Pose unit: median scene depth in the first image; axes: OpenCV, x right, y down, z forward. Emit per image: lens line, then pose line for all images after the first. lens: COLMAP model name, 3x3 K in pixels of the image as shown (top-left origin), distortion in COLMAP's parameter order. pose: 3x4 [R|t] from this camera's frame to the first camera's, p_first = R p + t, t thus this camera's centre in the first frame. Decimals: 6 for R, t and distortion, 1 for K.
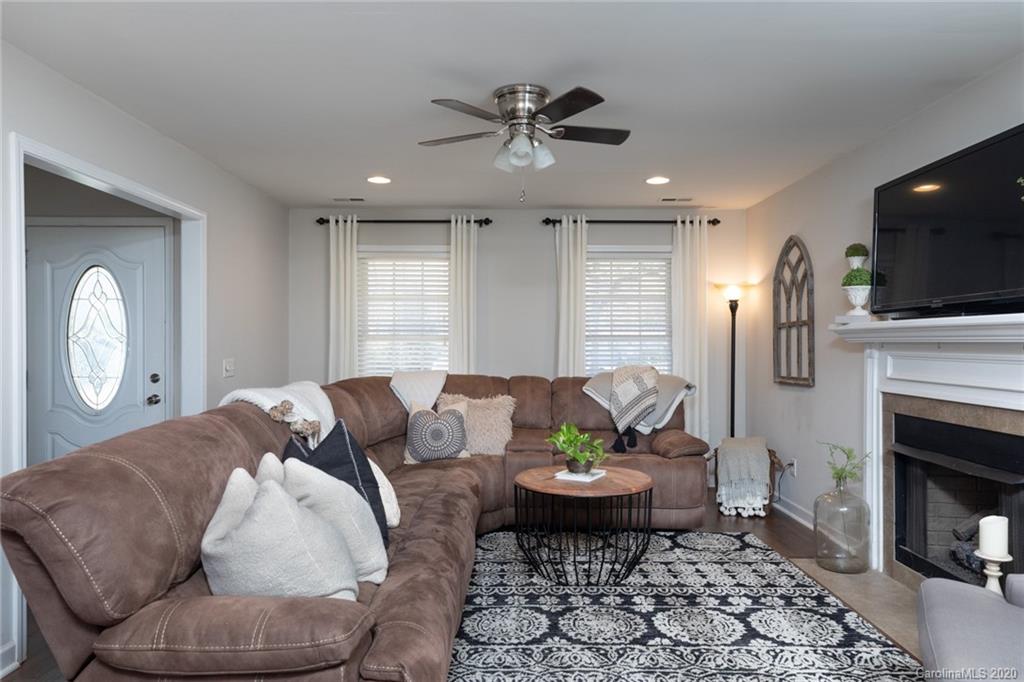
lens RADIAL K [[660.3, 0, 509.7], [0, 660.3, 344.4], [0, 0, 1]] dist [0.013293, 0.000490]
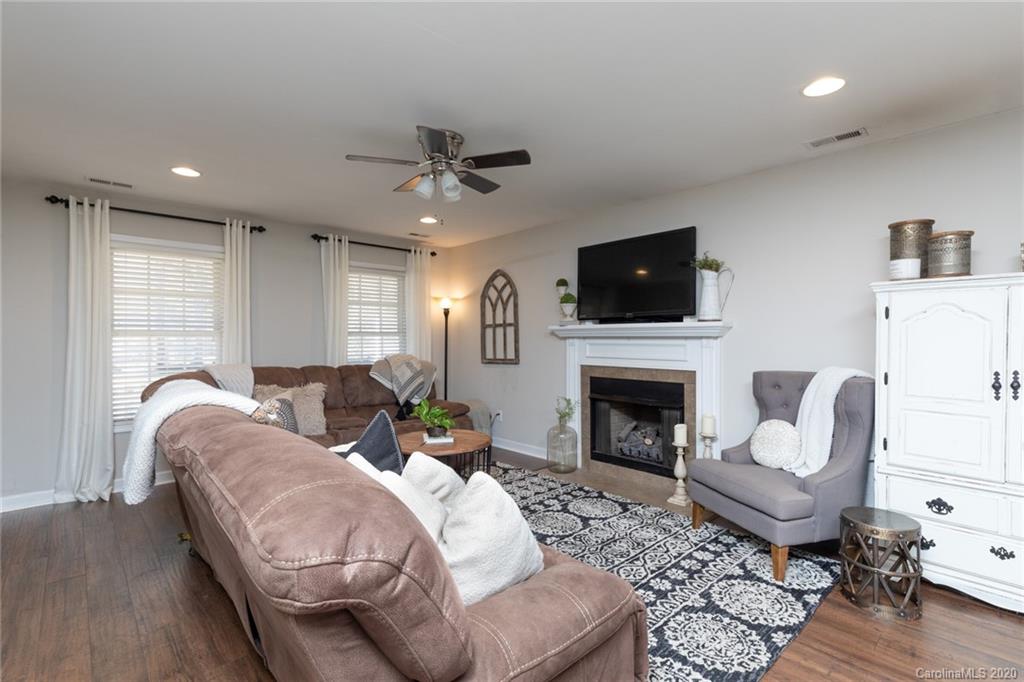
lens RADIAL K [[463.1, 0, 507.2], [0, 463.1, 335.2], [0, 0, 1]] dist [0.005199, 0.001342]
pose [[0.741542, -0.000249, 0.670906, -0.373761], [0.005589, 0.999968, -0.005806, -0.000415], [-0.670883, 0.008056, 0.741520, 0.208425]]
